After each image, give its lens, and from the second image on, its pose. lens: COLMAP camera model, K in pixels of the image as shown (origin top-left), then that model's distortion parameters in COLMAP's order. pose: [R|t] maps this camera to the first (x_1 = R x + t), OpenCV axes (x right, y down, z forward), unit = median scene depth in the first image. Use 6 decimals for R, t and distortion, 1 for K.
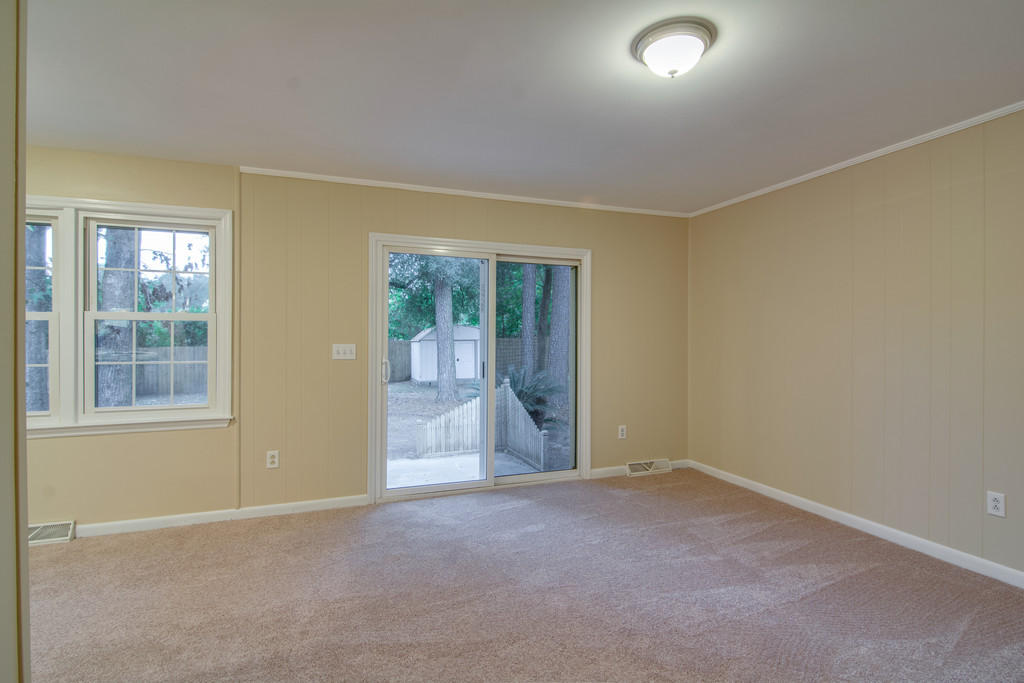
lens RADIAL K [[490.9, 0, 510.9], [0, 490.9, 336.7], [0, 0, 1]] dist [-0.002066, -0.001704]
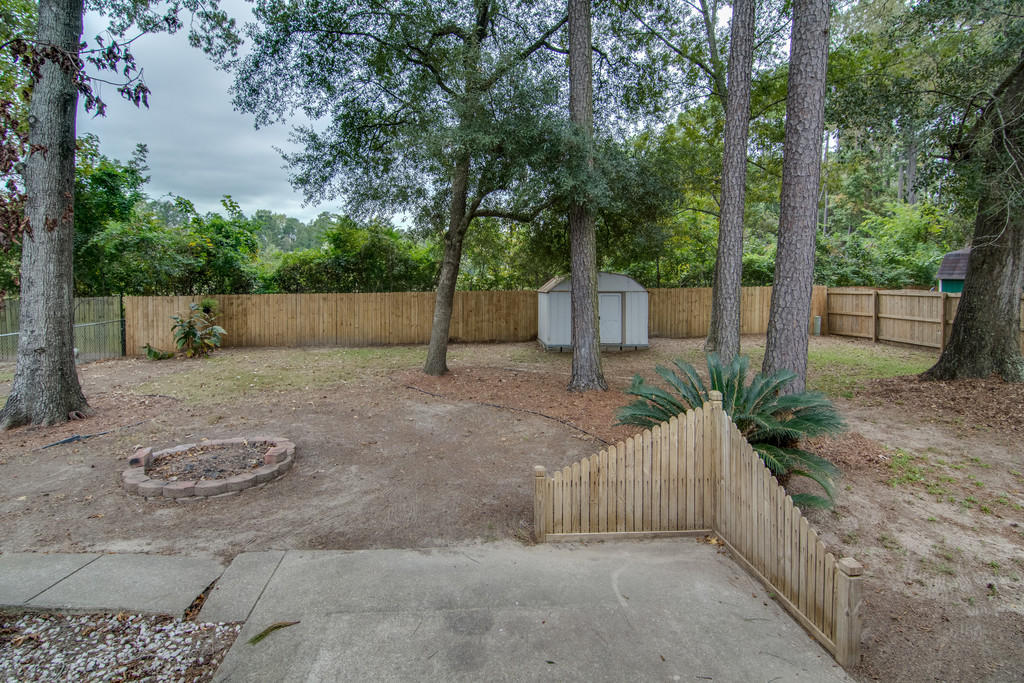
lens RADIAL K [[502.6, 0, 497.3], [0, 502.6, 279.0], [0, 0, 1]] dist [-0.000386, -0.000411]
pose [[0.957593, 0.011673, -0.287887, -0.159211], [-0.011093, 0.999932, 0.003646, -0.056713], [0.287910, -0.000298, 0.957657, 0.964857]]
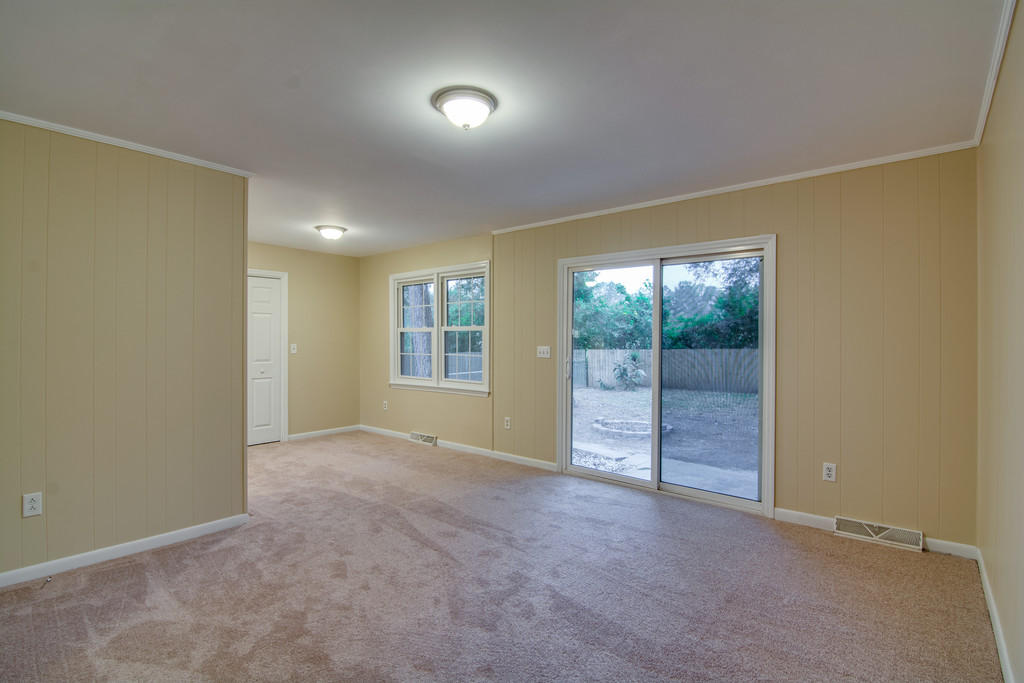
lens RADIAL K [[495.9, 0, 510.6], [0, 495.9, 335.2], [0, 0, 1]] dist [-0.001465, -0.014489]
pose [[0.476718, -0.005438, -0.879039, 0.711259], [-0.004194, 0.999955, -0.008460, -0.002866], [0.879046, 0.007720, 0.476674, 0.245024]]
